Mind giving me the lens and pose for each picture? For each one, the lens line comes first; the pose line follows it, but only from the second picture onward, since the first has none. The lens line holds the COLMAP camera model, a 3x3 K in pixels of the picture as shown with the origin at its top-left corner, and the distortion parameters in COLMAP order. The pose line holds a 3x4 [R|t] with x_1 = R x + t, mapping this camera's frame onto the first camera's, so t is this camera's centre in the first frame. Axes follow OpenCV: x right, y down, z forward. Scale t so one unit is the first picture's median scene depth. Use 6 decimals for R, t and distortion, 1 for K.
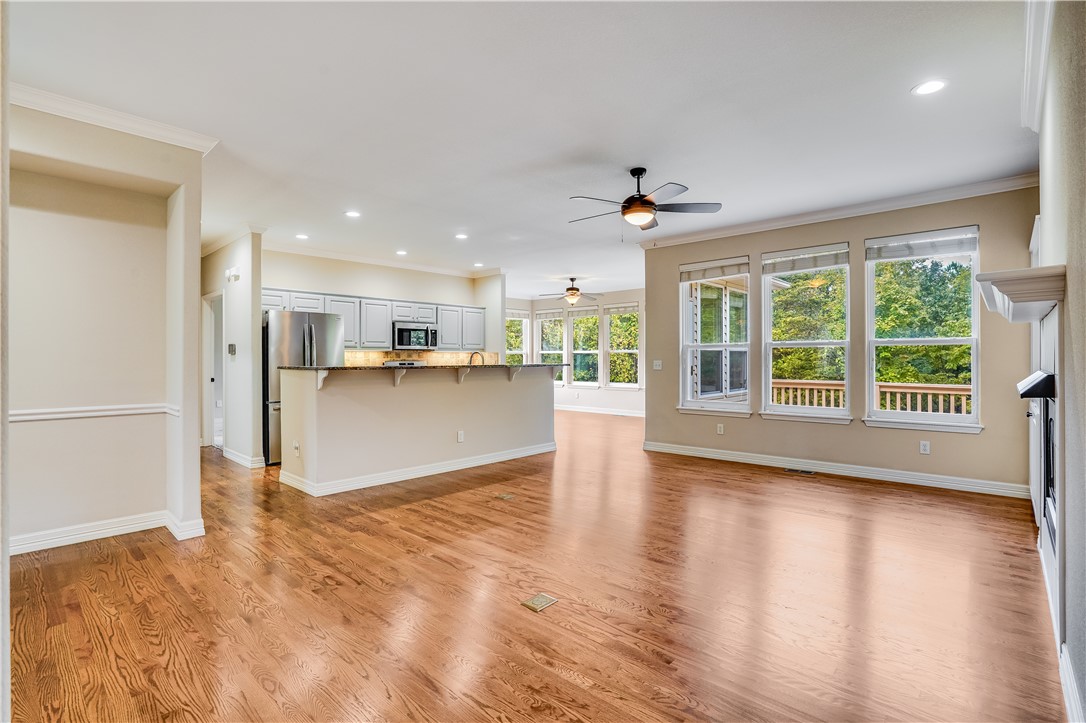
lens RADIAL K [[508.2, 0, 544.6], [0, 508.2, 365.5], [0, 0, 1]] dist [-0.035987, 0.000463]
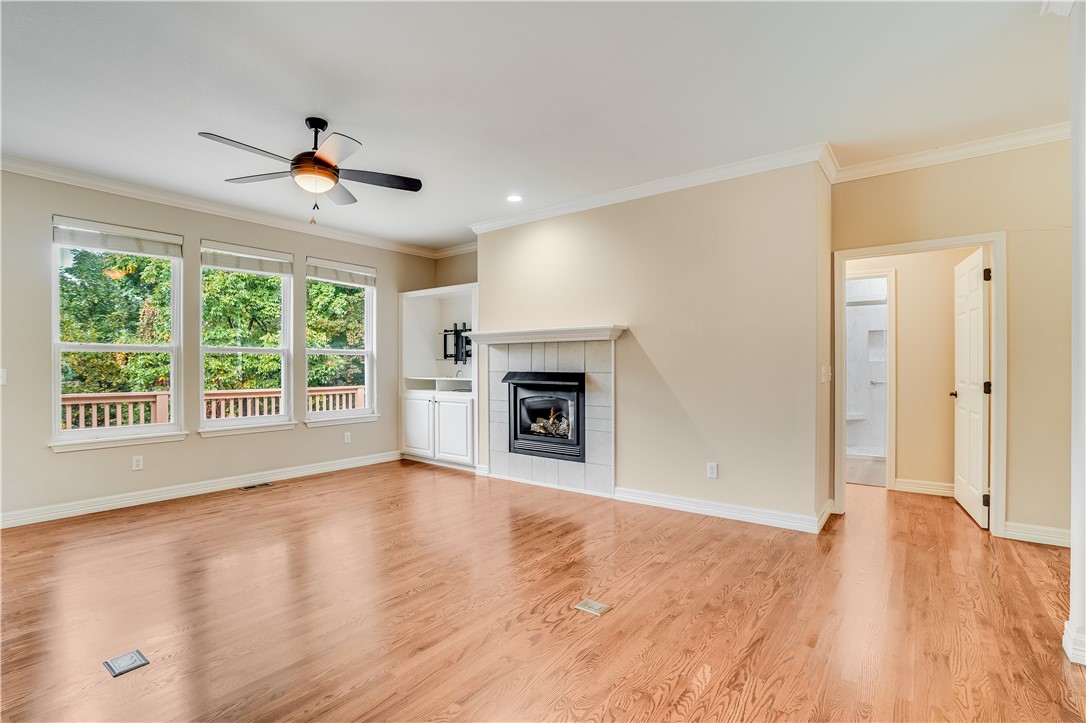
lens RADIAL K [[508.2, 0, 544.6], [0, 508.2, 365.5], [0, 0, 1]] dist [-0.035987, 0.000463]
pose [[-0.094113, 0.004410, 0.995552, -0.436449], [0.013821, 0.999900, -0.003122, -0.003424], [-0.995466, 0.013466, -0.094165, 0.517754]]
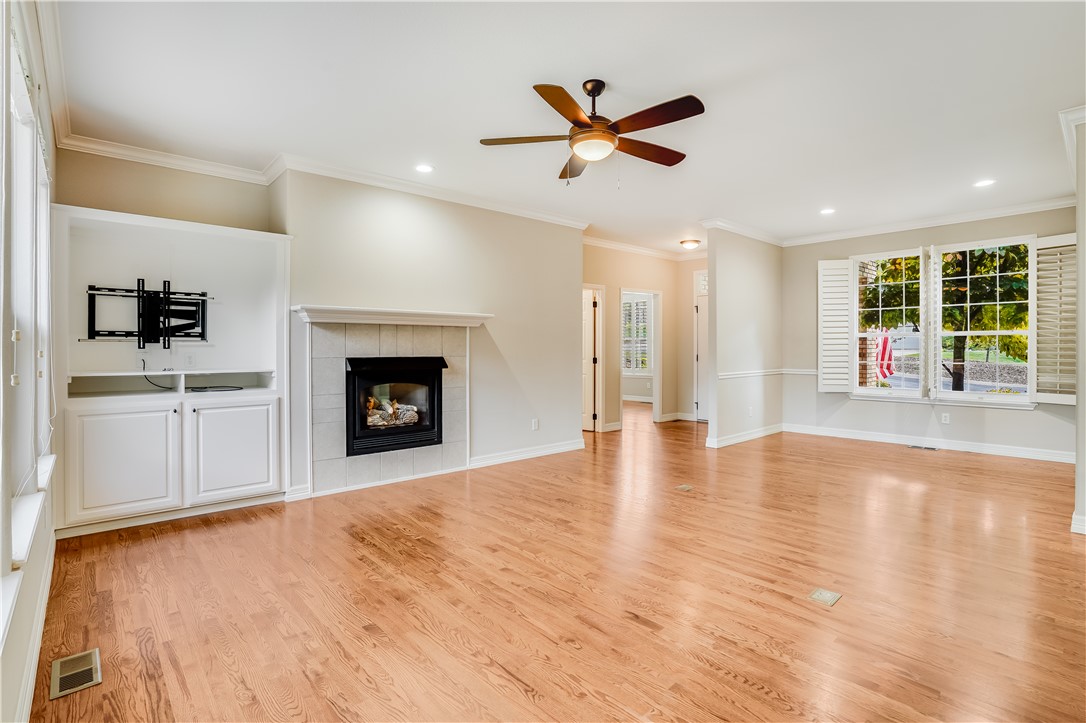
lens RADIAL K [[513.8, 0, 551.0], [0, 513.8, 343.2], [0, 0, 1]] dist [-0.046753, 0.000064]
pose [[-0.996130, 0.003034, 0.087842, 0.132127], [0.003660, 0.999969, 0.006968, -0.022347], [-0.087818, 0.007263, -0.996110, 1.235886]]
